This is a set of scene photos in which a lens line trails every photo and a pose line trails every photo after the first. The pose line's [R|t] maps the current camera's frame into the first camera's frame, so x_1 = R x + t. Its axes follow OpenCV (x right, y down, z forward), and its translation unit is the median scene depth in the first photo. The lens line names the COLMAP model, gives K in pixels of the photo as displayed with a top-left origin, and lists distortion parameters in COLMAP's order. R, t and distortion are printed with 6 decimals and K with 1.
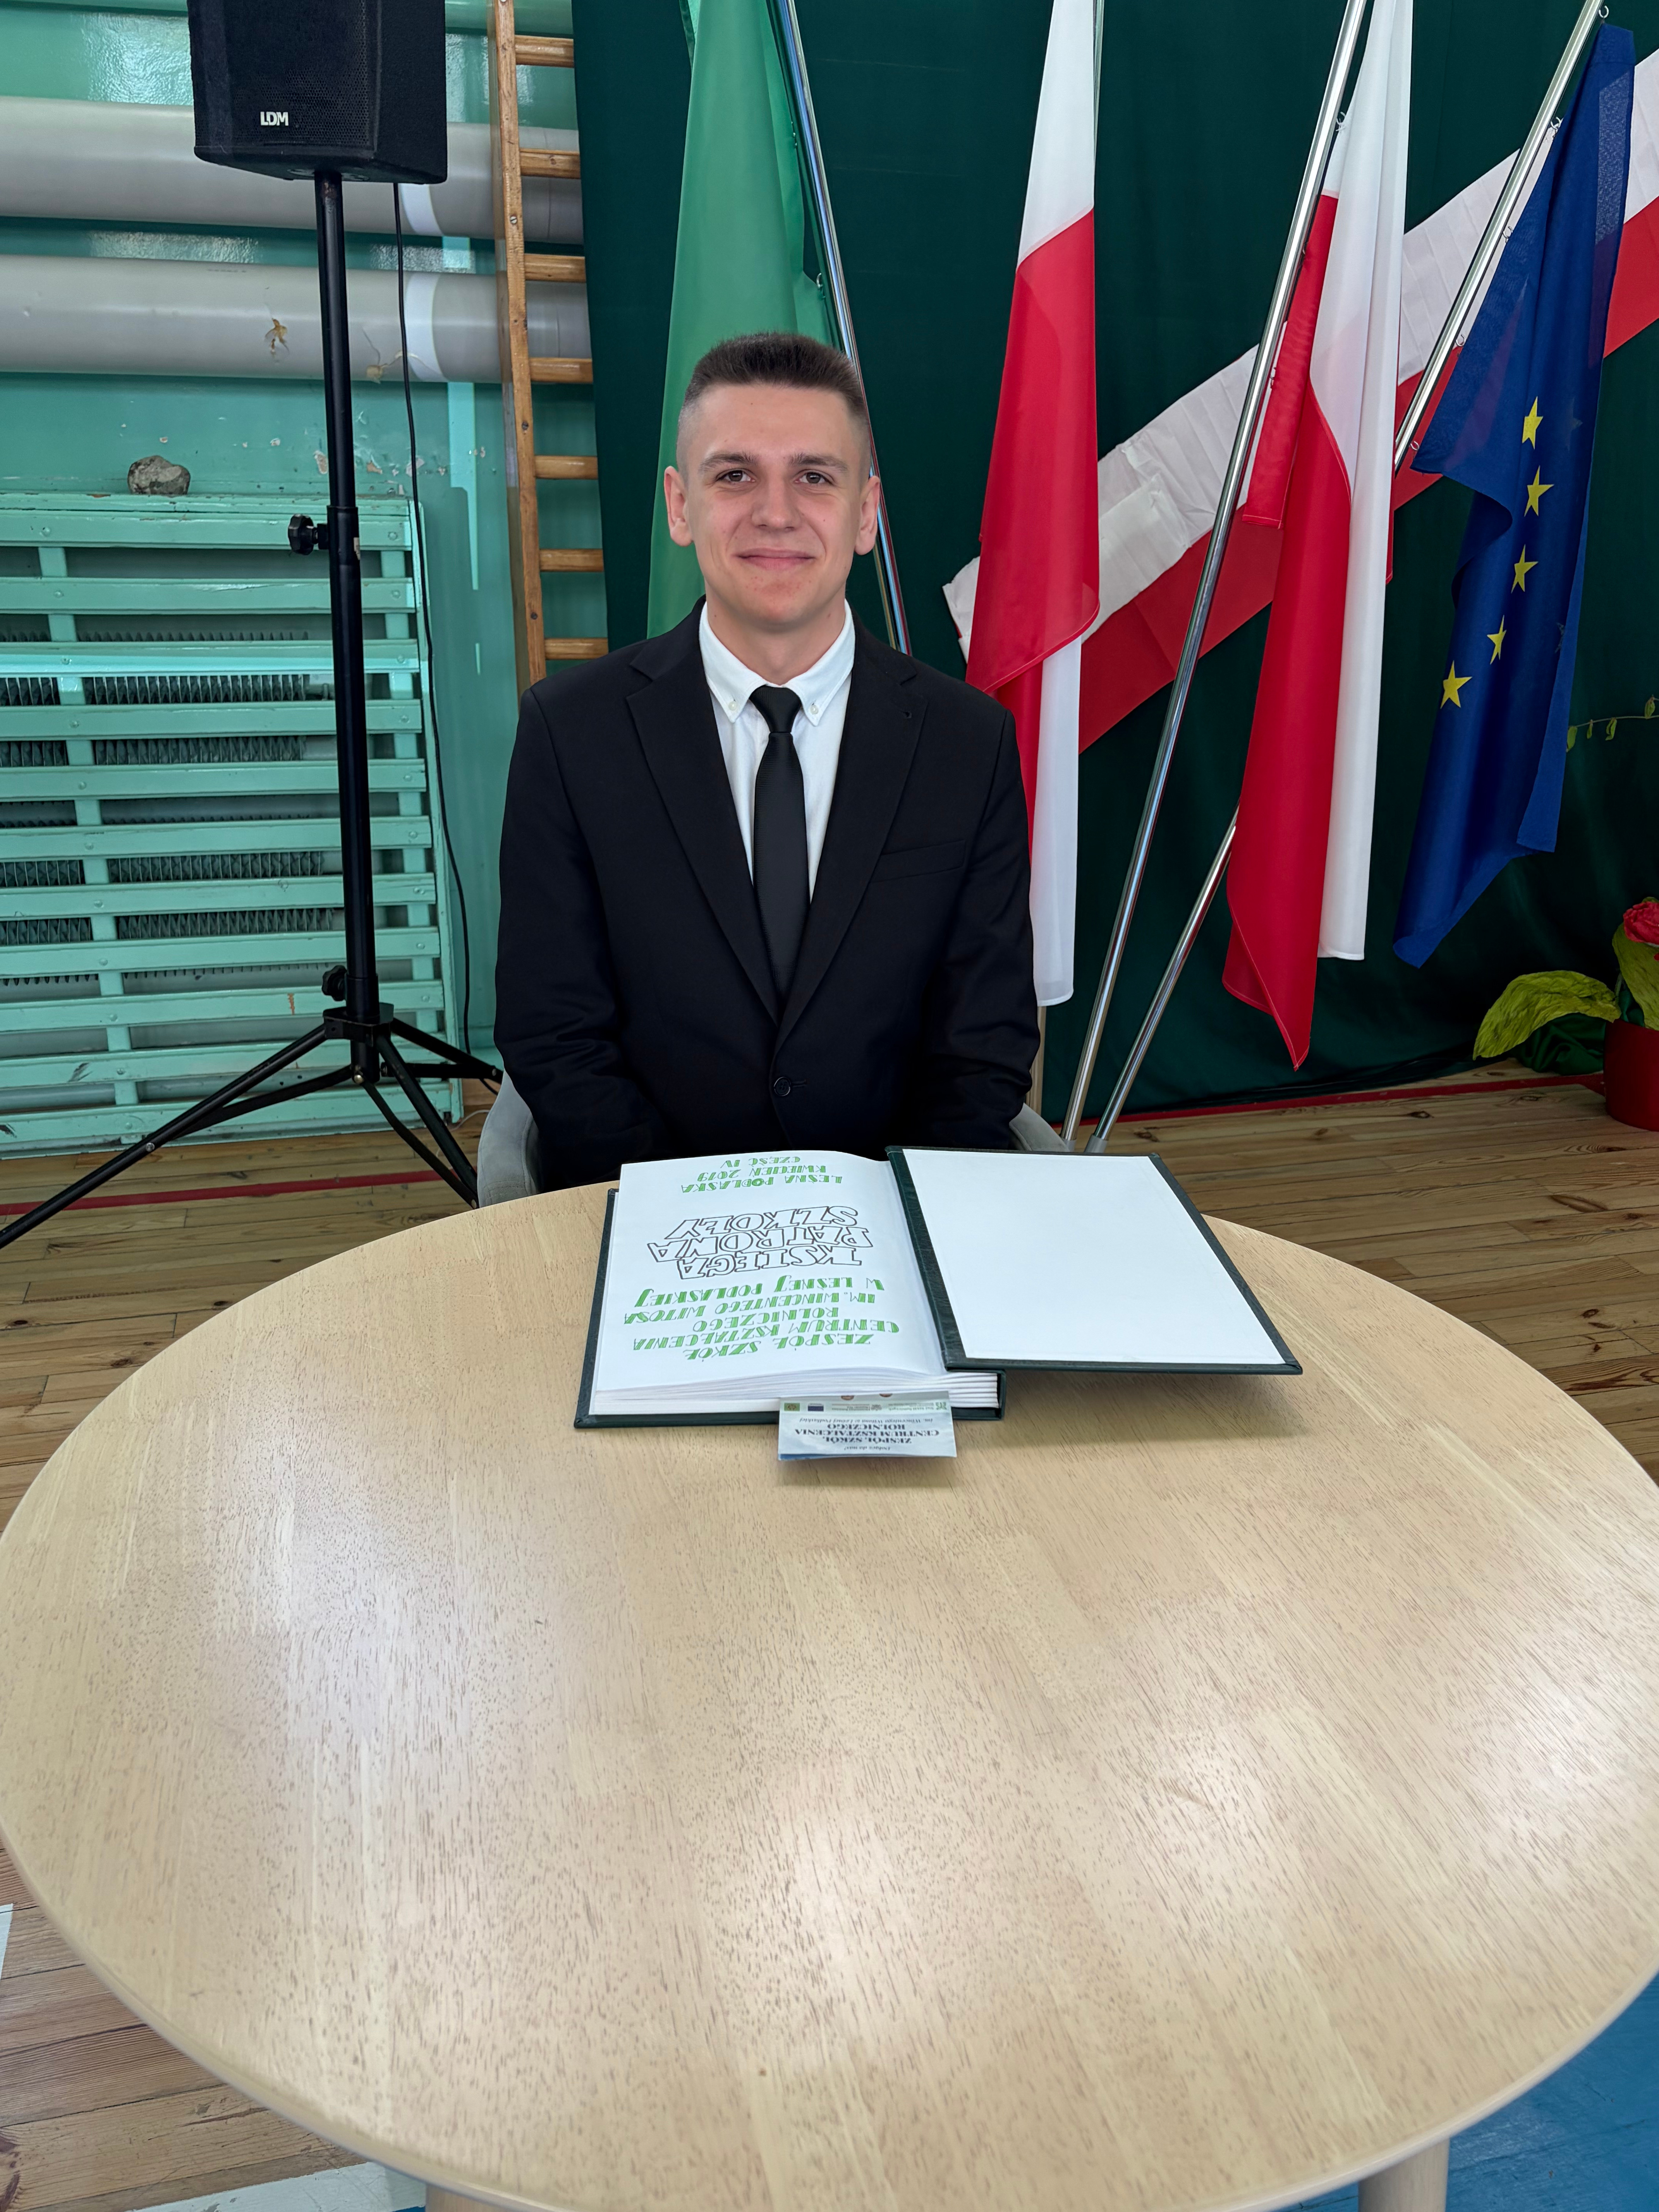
lens RADIAL K [[1785.7, 0, 828.5], [0, 1785.7, 1100.9], [0, 0, 1]] dist [0.041465, -0.042276]
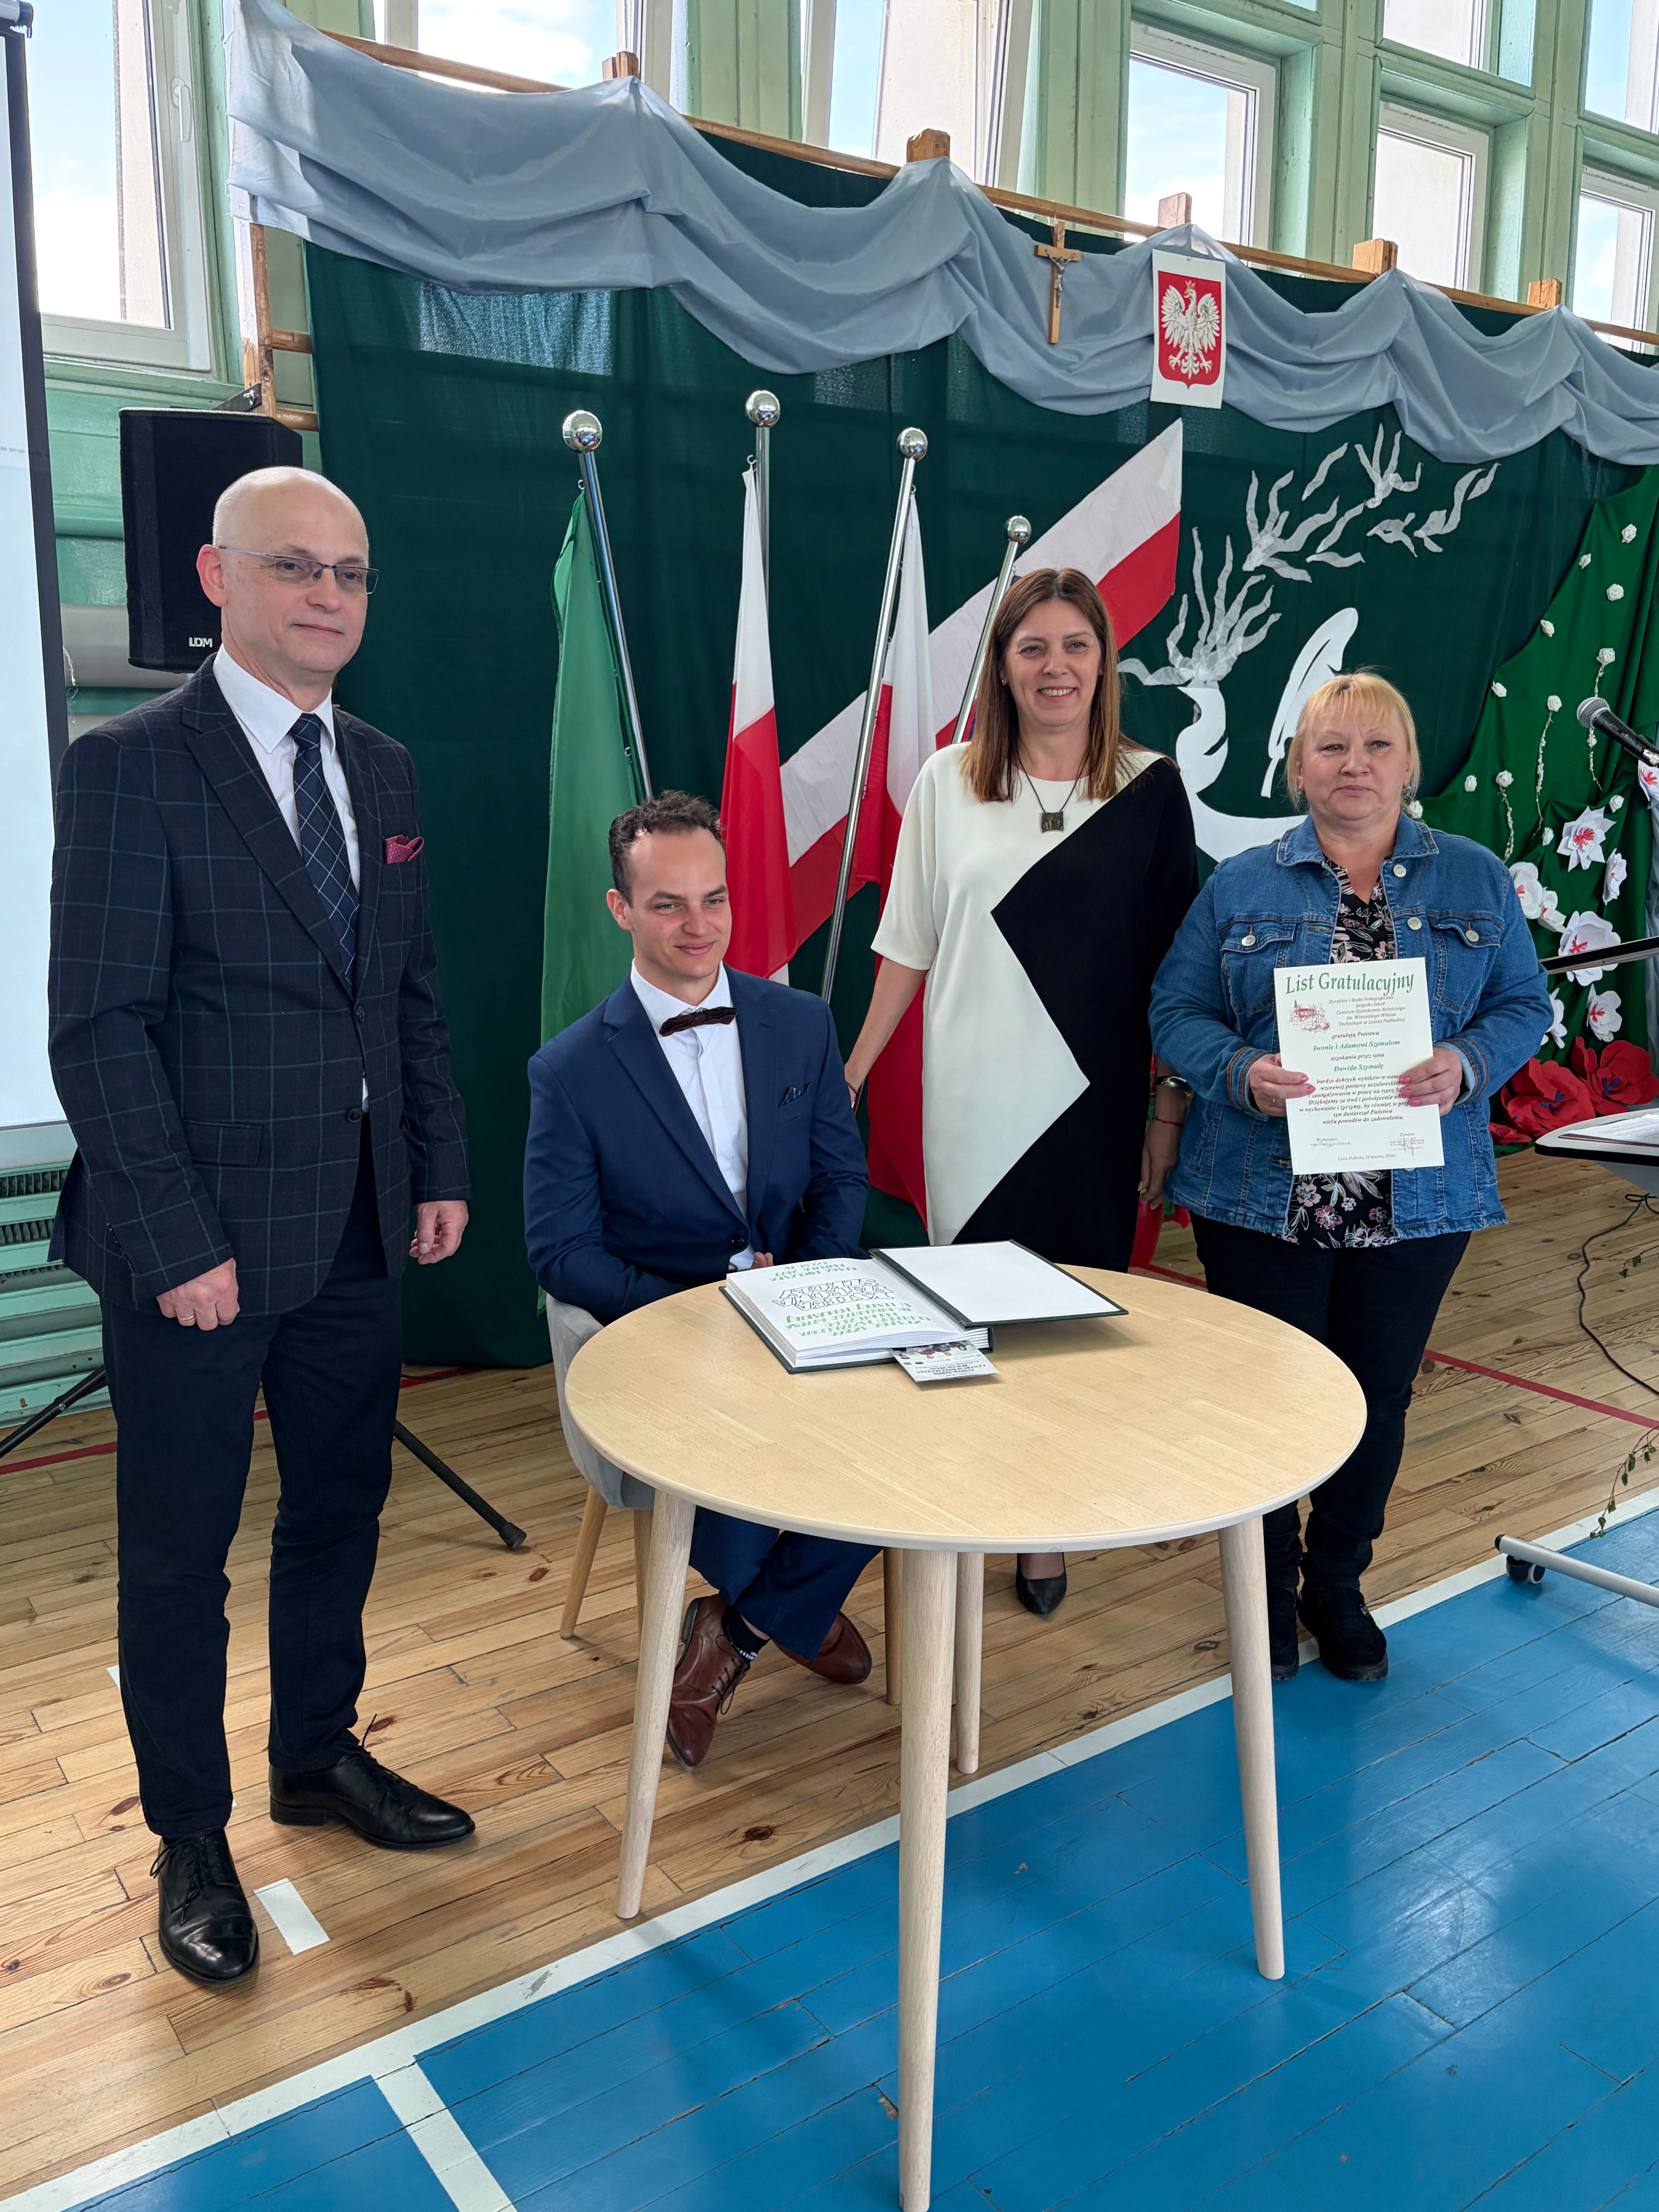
lens RADIAL K [[1777.8, 0, 813.1], [0, 1777.8, 1094.6], [0, 0, 1]] dist [0.000850, 0.042607]
pose [[0.939032, -0.086794, 0.332694, -0.284309], [0.141087, 0.979667, -0.142640, 0.062060], [-0.313549, 0.180882, 0.932185, -0.318944]]
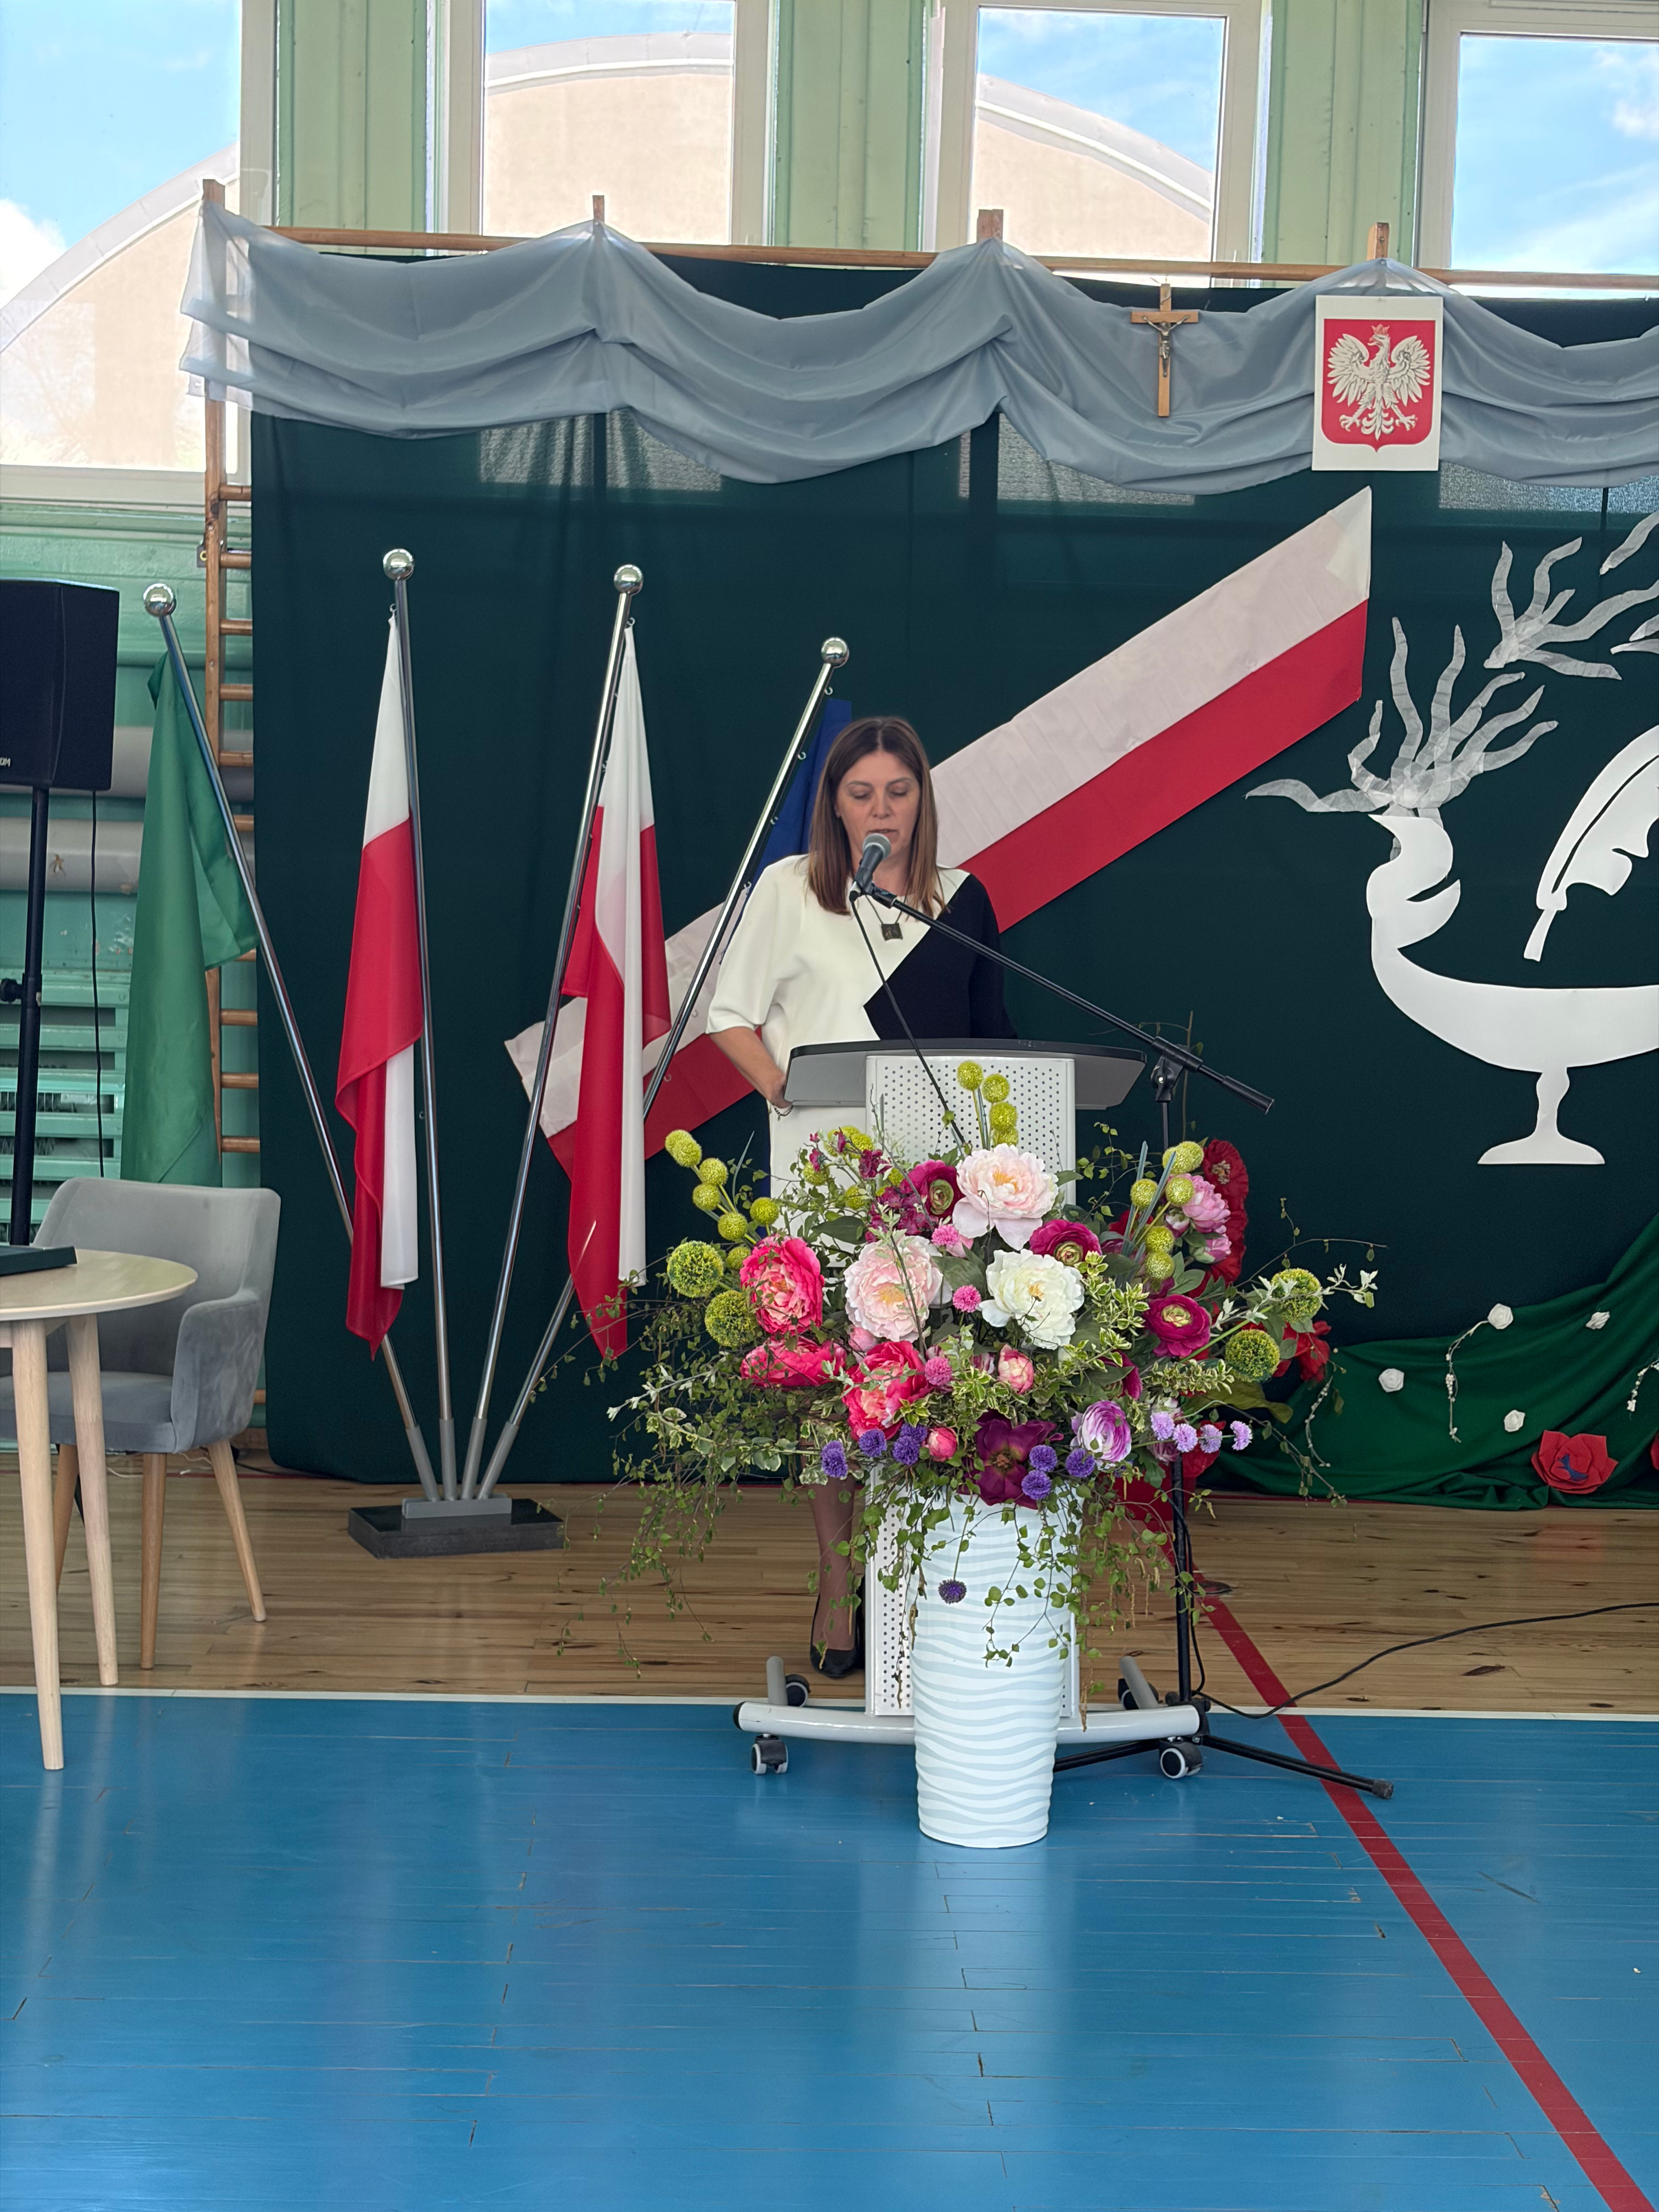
lens RADIAL K [[3299.4, 0, 855.7], [0, 3299.4, 1120.3], [0, 0, 1]] dist [0.129701, 0.000000]
pose [[0.972493, 0.027416, -0.231315, 0.992457], [-0.092910, 0.956289, -0.277270, 0.480742], [0.213602, 0.291135, 0.932531, -1.371931]]
